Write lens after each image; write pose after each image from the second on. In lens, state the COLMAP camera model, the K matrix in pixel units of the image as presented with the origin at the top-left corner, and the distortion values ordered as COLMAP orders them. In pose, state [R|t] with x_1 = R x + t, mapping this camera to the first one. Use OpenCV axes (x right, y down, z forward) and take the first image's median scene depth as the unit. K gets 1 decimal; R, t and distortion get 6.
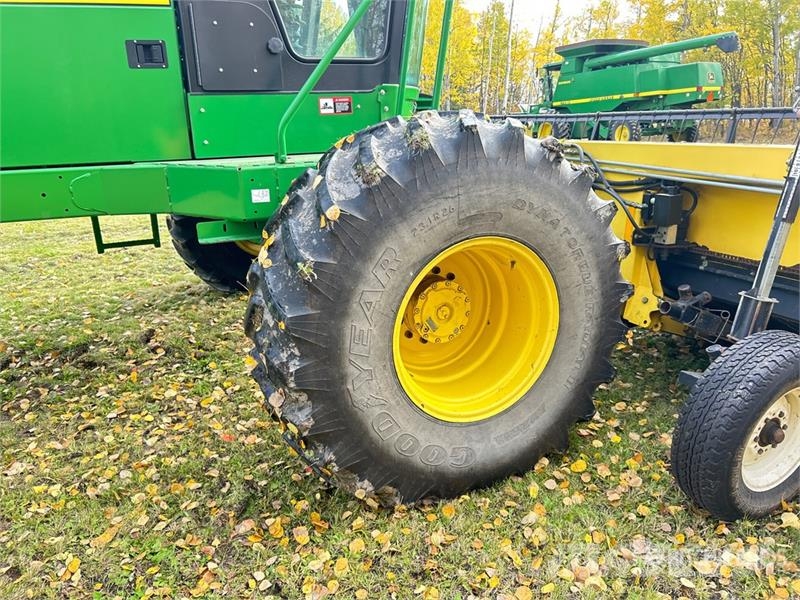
lens RADIAL K [[607.5, 0, 395.4], [0, 607.5, 297.2], [0, 0, 1]] dist [0.020700, -0.008979]
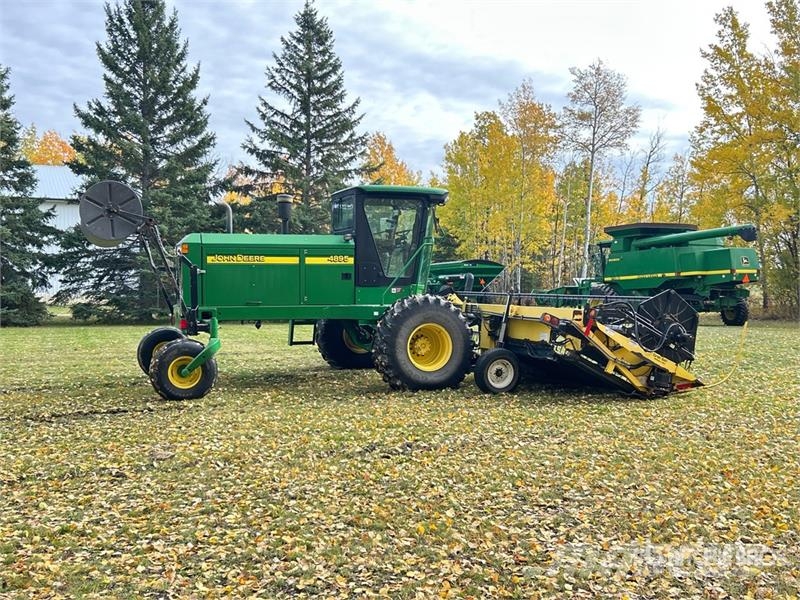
lens RADIAL K [[829.1, 0, 381.8], [0, 829.1, 299.4], [0, 0, 1]] dist [0.051788, -0.020342]
pose [[0.994408, 0.032571, -0.100459, 0.165474], [-0.057827, 0.963906, -0.259886, 0.543210], [0.088369, 0.264242, 0.960399, -1.989161]]
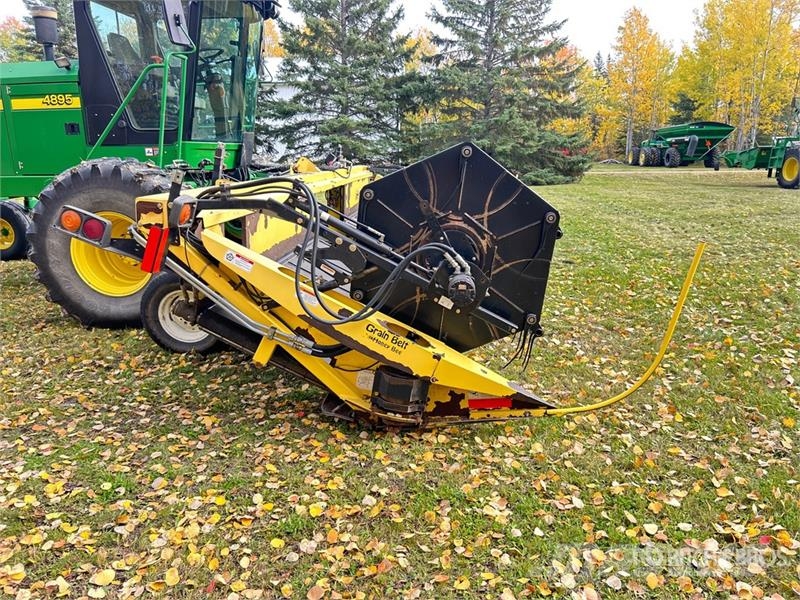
lens RADIAL K [[607.5, 0, 395.4], [0, 607.5, 297.2], [0, 0, 1]] dist [0.020700, -0.008979]
pose [[0.878072, 0.131495, -0.460106, 0.964306], [-0.149844, 0.988704, -0.003399, 0.029451], [0.454462, 0.071929, 0.887857, -0.238675]]
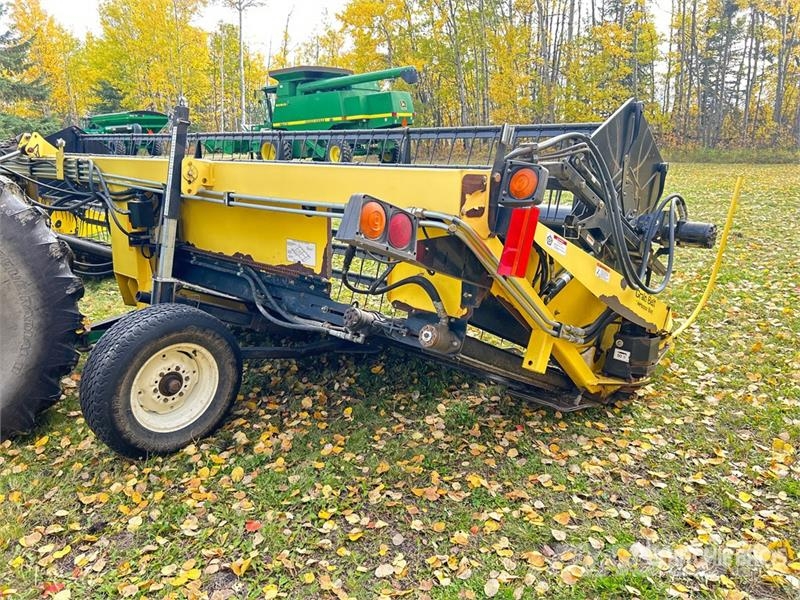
lens RADIAL K [[607.5, 0, 395.4], [0, 607.5, 297.2], [0, 0, 1]] dist [0.020700, -0.008979]
pose [[0.926944, -0.086333, 0.365131, 0.264030], [0.097524, 0.995157, -0.012280, 0.045279], [-0.362303, 0.046992, 0.930875, -0.154944]]
